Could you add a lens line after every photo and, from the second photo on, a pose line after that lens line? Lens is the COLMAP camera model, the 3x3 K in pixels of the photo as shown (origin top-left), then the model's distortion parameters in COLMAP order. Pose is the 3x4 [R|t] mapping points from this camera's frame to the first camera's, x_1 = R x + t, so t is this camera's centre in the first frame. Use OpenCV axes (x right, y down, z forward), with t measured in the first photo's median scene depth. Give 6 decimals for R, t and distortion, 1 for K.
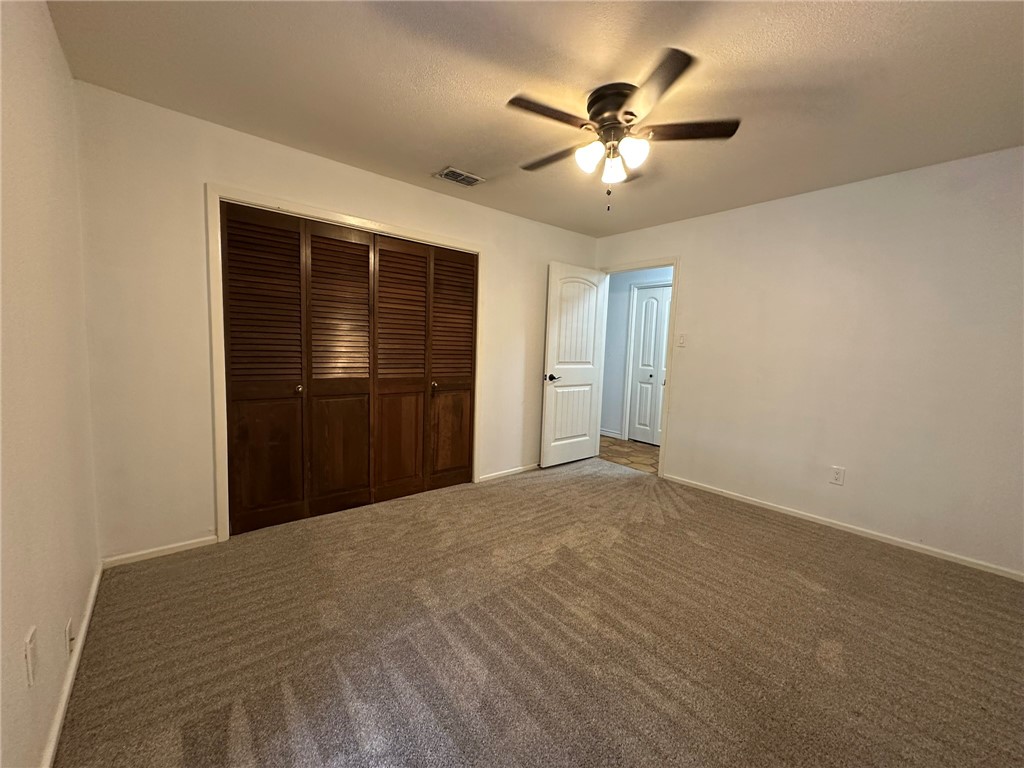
lens RADIAL K [[410.8, 0, 517.4], [0, 410.8, 380.8], [0, 0, 1]] dist [0.002720, 0.000171]
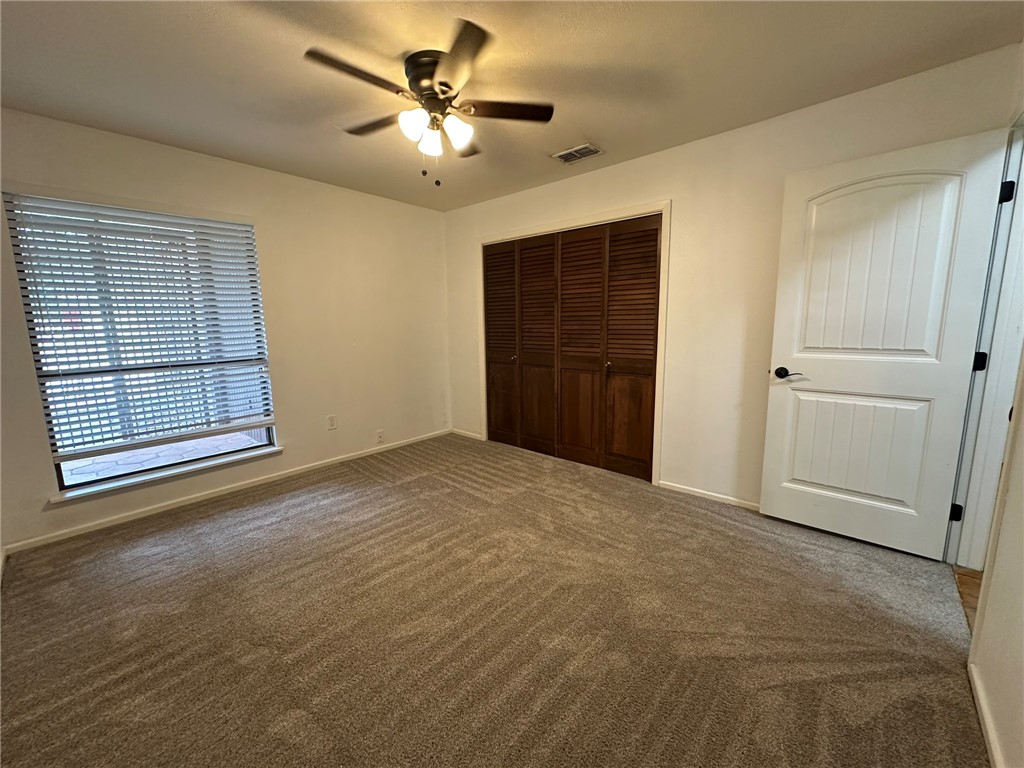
lens RADIAL K [[410.8, 0, 510.0], [0, 410.8, 382.5], [0, 0, 1]] dist [0.002720, 0.000171]
pose [[0.135245, 0.107464, -0.984967, 0.743843], [-0.071011, 0.992596, 0.098546, -0.029645], [0.988264, 0.056616, 0.141875, 0.624626]]
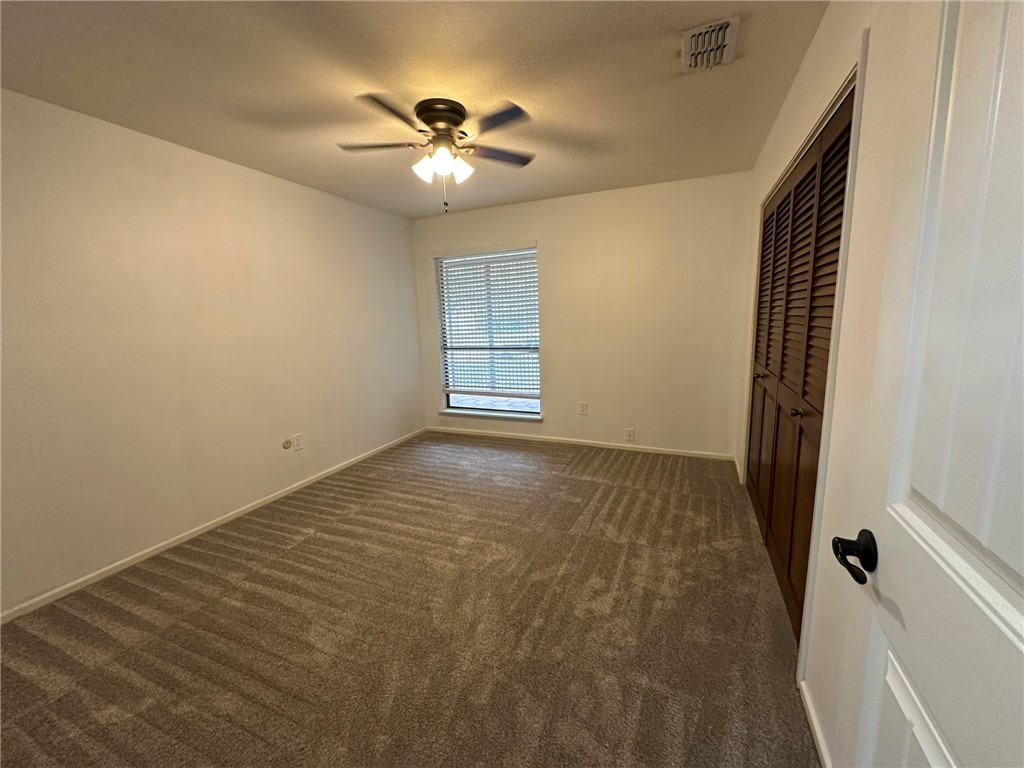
lens RADIAL K [[410.8, 0, 510.6], [0, 410.8, 384.3], [0, 0, 1]] dist [0.002720, 0.000171]
pose [[-0.899818, 0.062897, -0.431708, 0.339620], [-0.043254, 0.971815, 0.231742, -0.128795], [0.434116, 0.227199, -0.871736, 1.275680]]
